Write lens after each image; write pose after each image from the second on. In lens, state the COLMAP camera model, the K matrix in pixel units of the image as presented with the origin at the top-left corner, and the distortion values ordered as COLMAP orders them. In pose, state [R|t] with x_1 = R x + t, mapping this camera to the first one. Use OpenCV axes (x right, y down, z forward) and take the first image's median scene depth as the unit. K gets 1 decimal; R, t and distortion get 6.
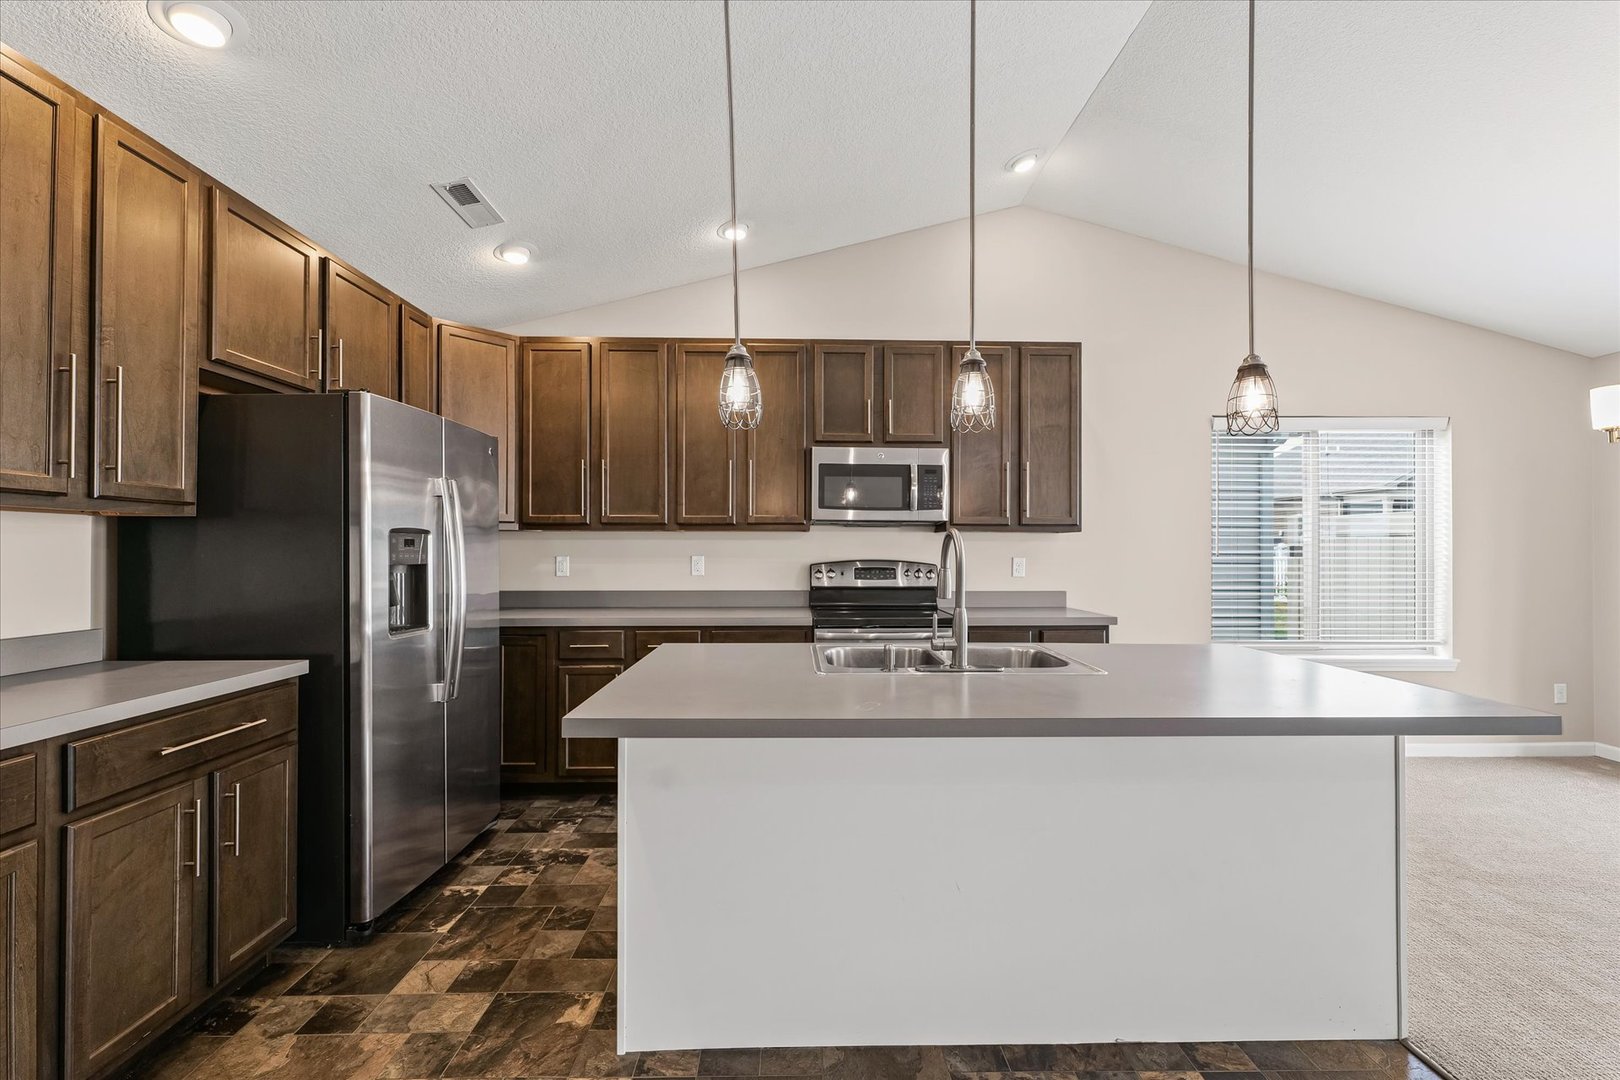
lens RADIAL K [[678.5, 0, 807.3], [0, 678.5, 538.2], [0, 0, 1]] dist [0.009276, -0.001010]
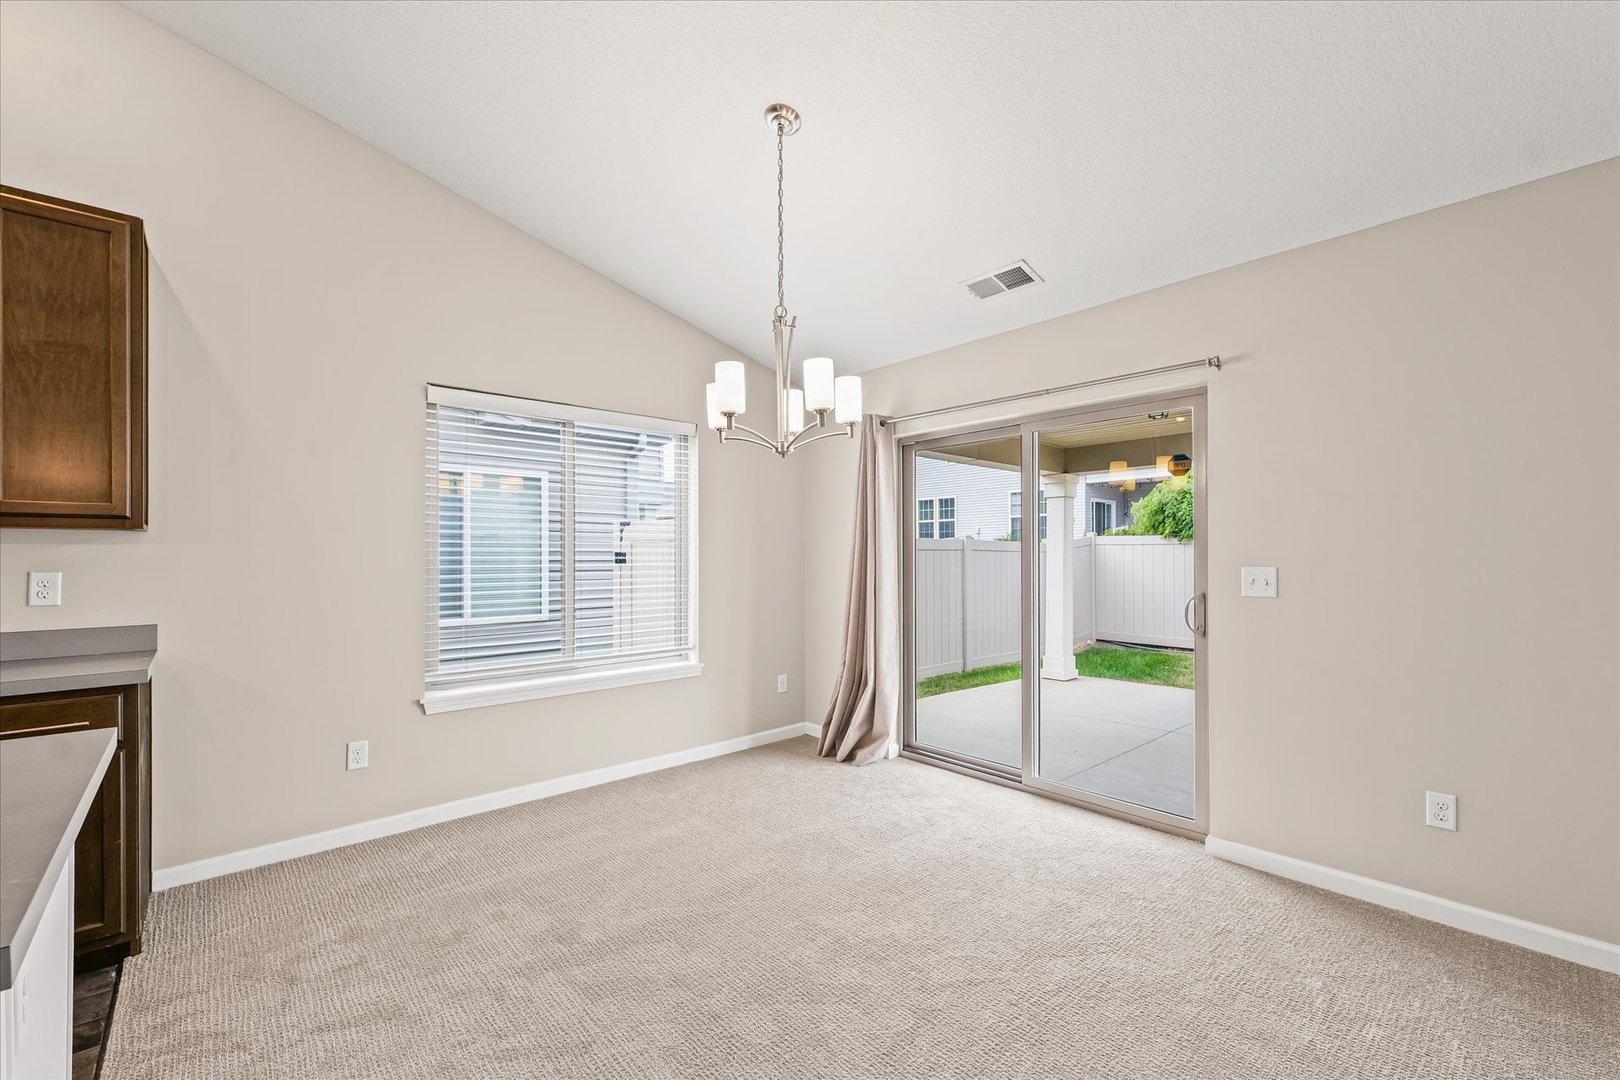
lens RADIAL K [[678.5, 0, 810.7], [0, 678.5, 552.7], [0, 0, 1]] dist [0.009276, -0.001010]
pose [[0.762858, -0.000852, 0.646566, 0.476174], [-0.006996, 0.999930, 0.009573, 0.001899], [-0.646529, -0.011826, 0.762798, 0.145714]]
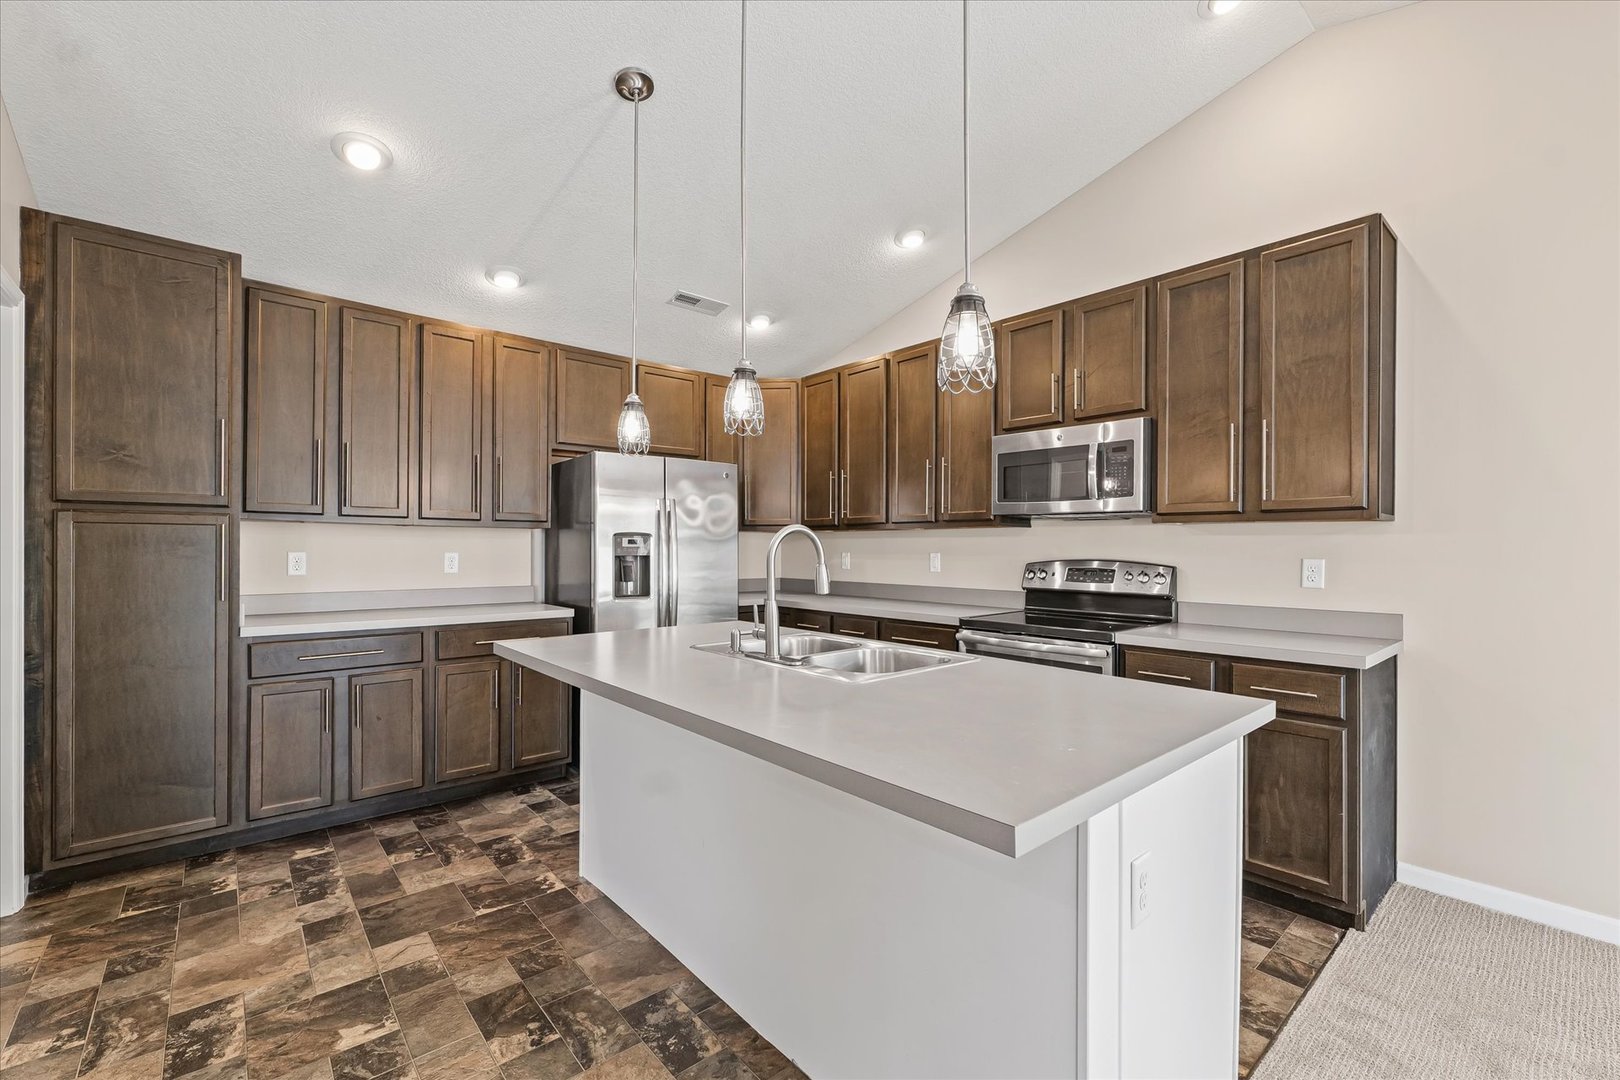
lens RADIAL K [[678.5, 0, 816.9], [0, 678.5, 546.8], [0, 0, 1]] dist [0.009276, -0.001010]
pose [[0.638447, 0.000030, -0.769666, 0.570481], [0.010693, 0.999903, 0.008909, 0.005930], [0.769591, -0.013918, 0.638385, 0.209596]]
